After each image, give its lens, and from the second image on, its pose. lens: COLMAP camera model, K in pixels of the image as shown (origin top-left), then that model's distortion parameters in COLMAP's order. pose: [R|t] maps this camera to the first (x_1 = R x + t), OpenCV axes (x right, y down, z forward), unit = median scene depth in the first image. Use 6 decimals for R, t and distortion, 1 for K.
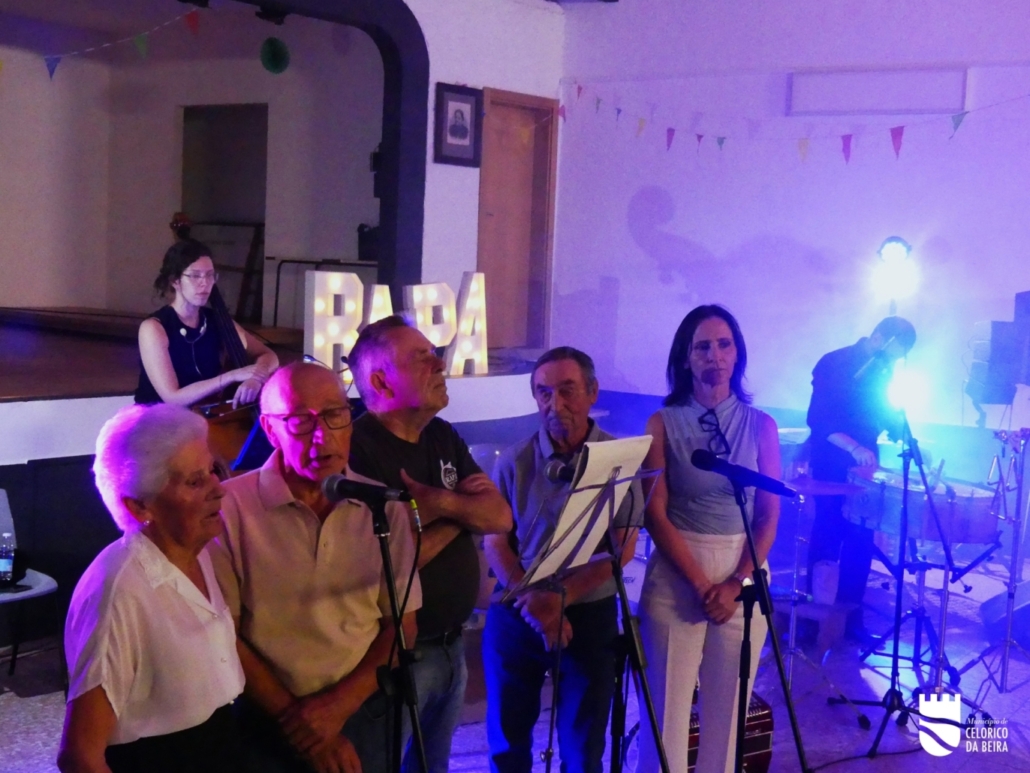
lens RADIAL K [[1272.7, 0, 519.2], [0, 1272.7, 385.0], [0, 0, 1]] dist [-0.033054, 0.000000]
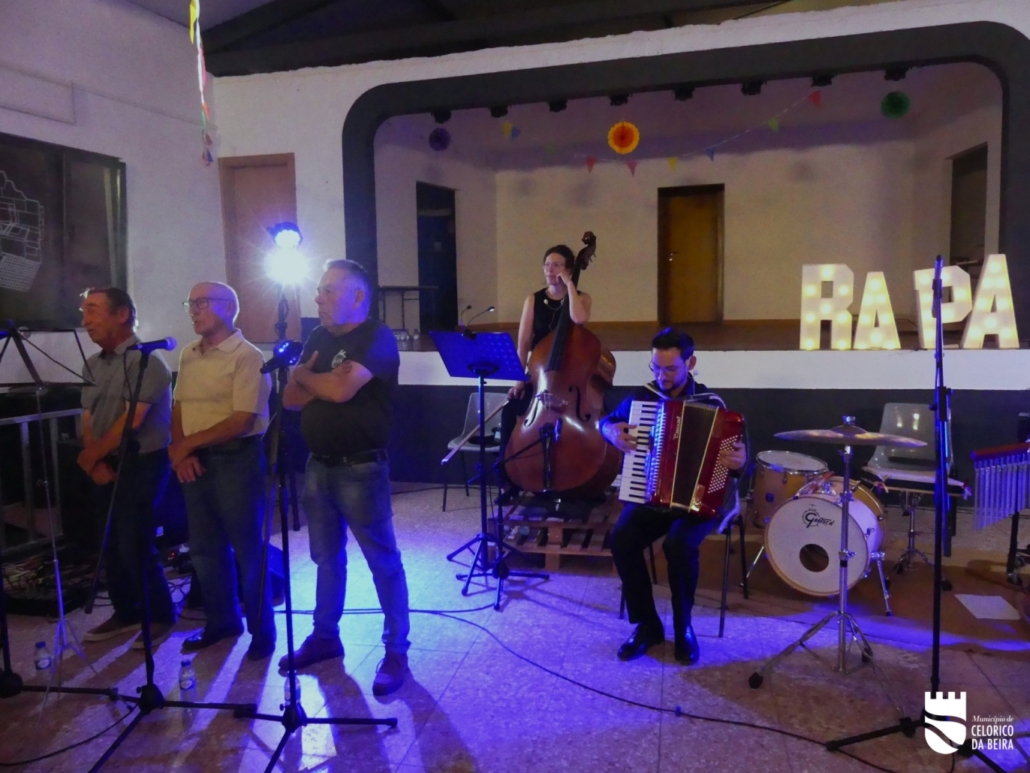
lens RADIAL K [[781.7, 0, 527.7], [0, 781.7, 378.9], [0, 0, 1]] dist [-0.021353, 0.013022]
pose [[0.424008, 0.034184, -0.905013, 0.378481], [-0.044760, 0.998857, 0.016758, 0.023409], [0.904552, 0.033403, 0.425054, 0.334833]]
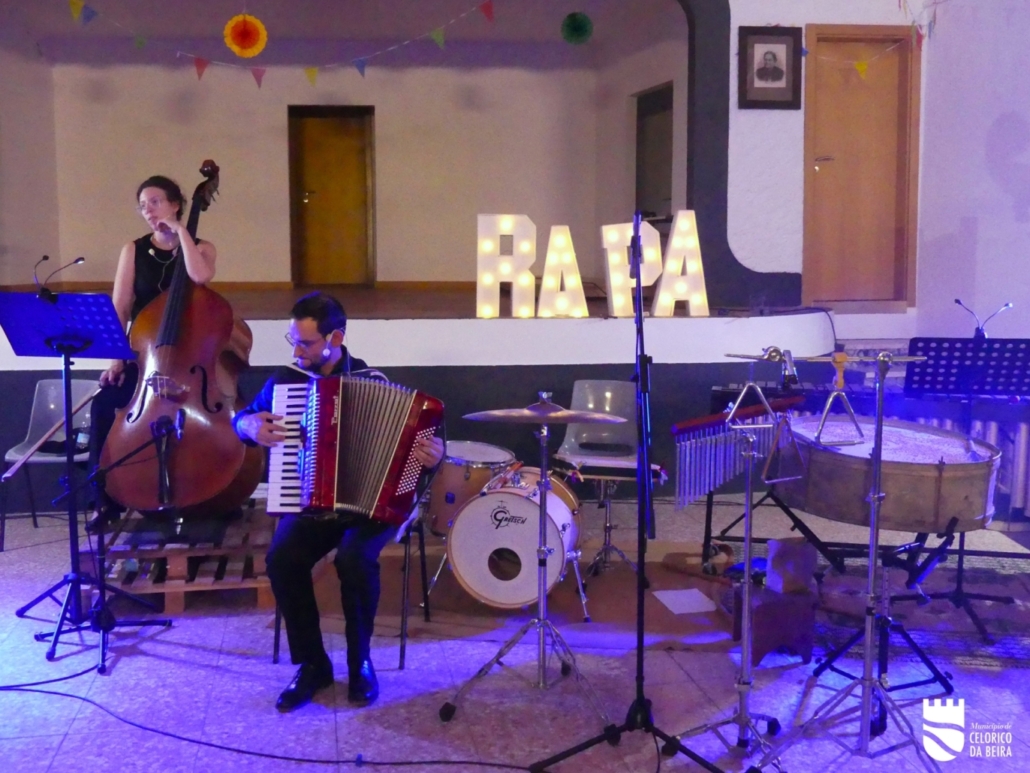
lens RADIAL K [[1044.3, 0, 518.7], [0, 1044.3, 381.1], [0, 0, 1]] dist [-0.027446, 0.000000]
pose [[0.736080, 0.036844, -0.675891, 0.389273], [-0.030987, 0.999305, 0.020728, 0.027096], [0.676185, 0.005687, 0.736710, 0.310213]]
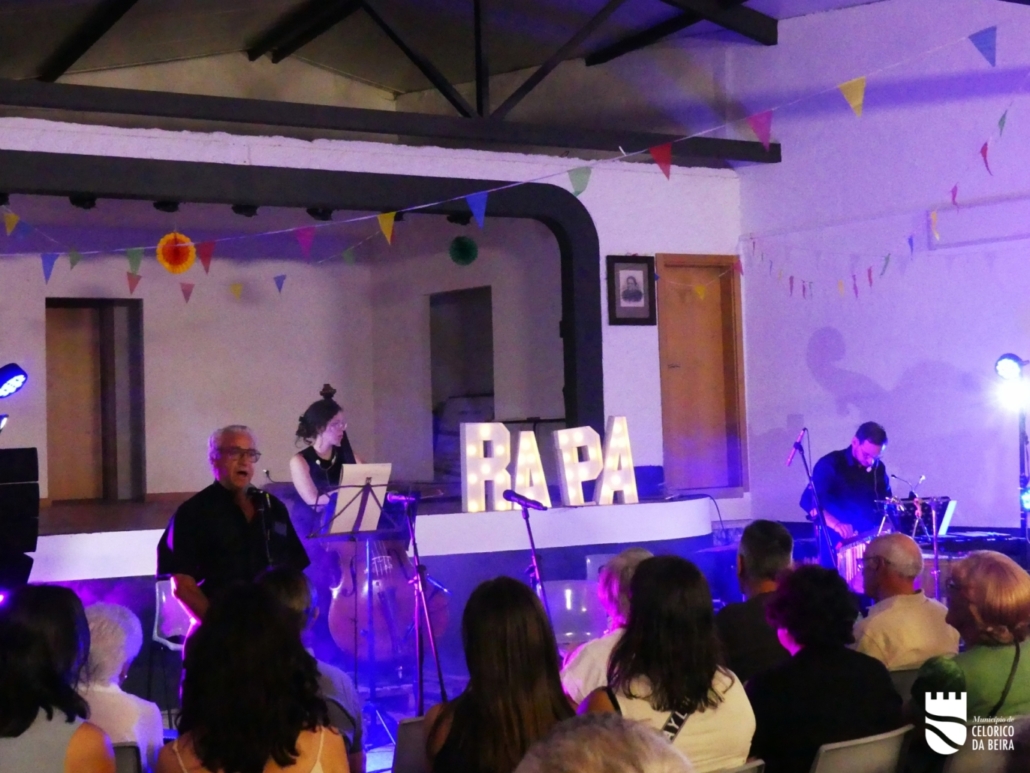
lens RADIAL K [[1632.1, 0, 508.1], [0, 1632.1, 389.9], [0, 0, 1]] dist [-0.073258, 0.000000]
pose [[0.944266, -0.082363, -0.318715, 0.329706], [0.040323, 0.989842, -0.136332, 0.082900], [0.326706, 0.115883, 0.937995, -0.417723]]
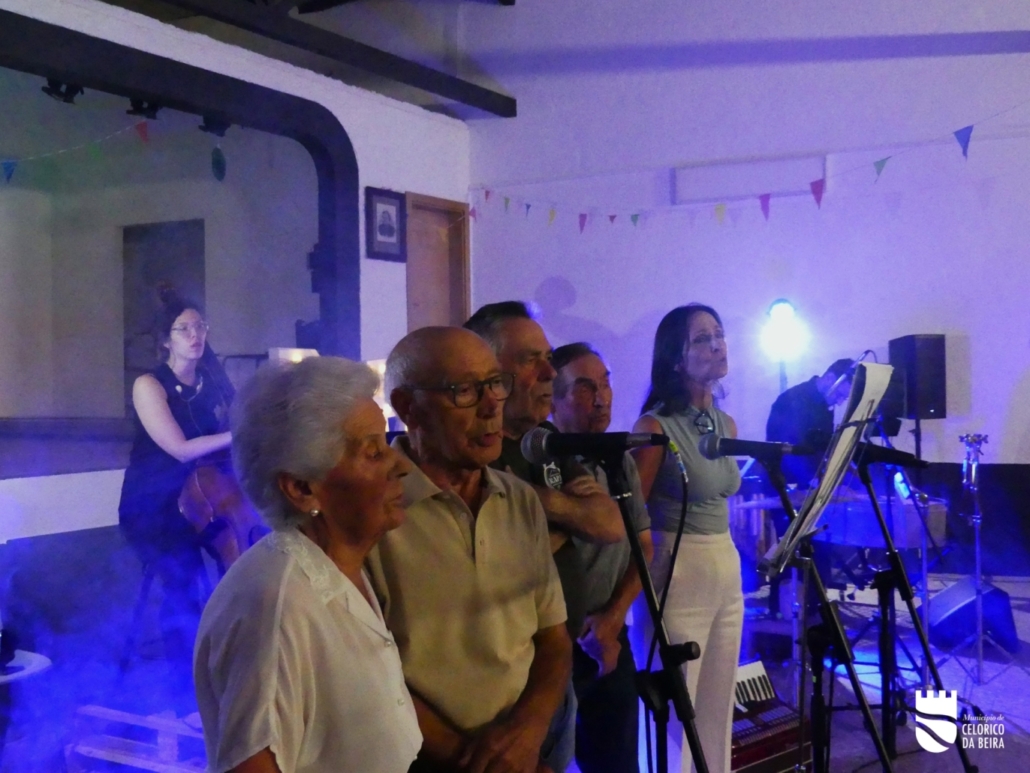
lens RADIAL K [[1044.3, 0, 525.0], [0, 1044.3, 380.4], [0, 0, 1]] dist [-0.027446, 0.000000]
pose [[0.989157, -0.059998, 0.134046, -0.063368], [0.072607, 0.993178, -0.091245, 0.025611], [-0.127657, 0.099989, 0.986765, 0.103455]]
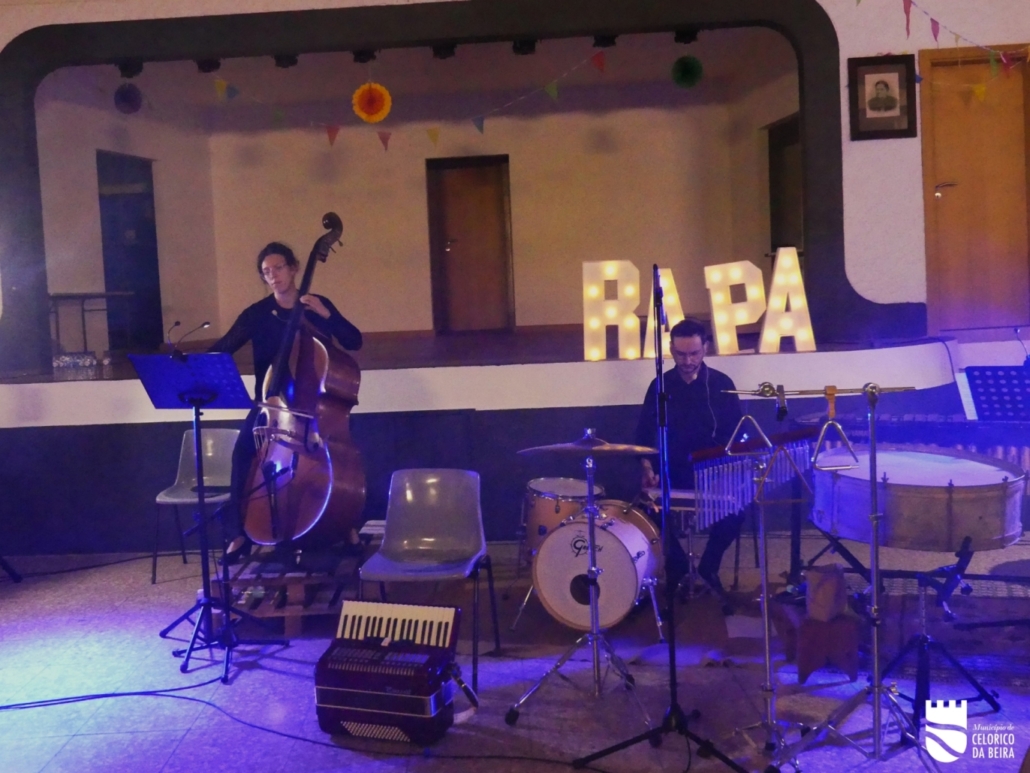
lens RADIAL K [[1100.0, 0, 524.1], [0, 1100.0, 382.2], [0, 0, 1]] dist [-0.000536, 0.000000]
pose [[0.616707, -0.009633, -0.787134, 0.477878], [-0.002514, 0.999896, -0.014207, 0.026298], [0.787189, 0.010740, 0.616618, 0.298714]]
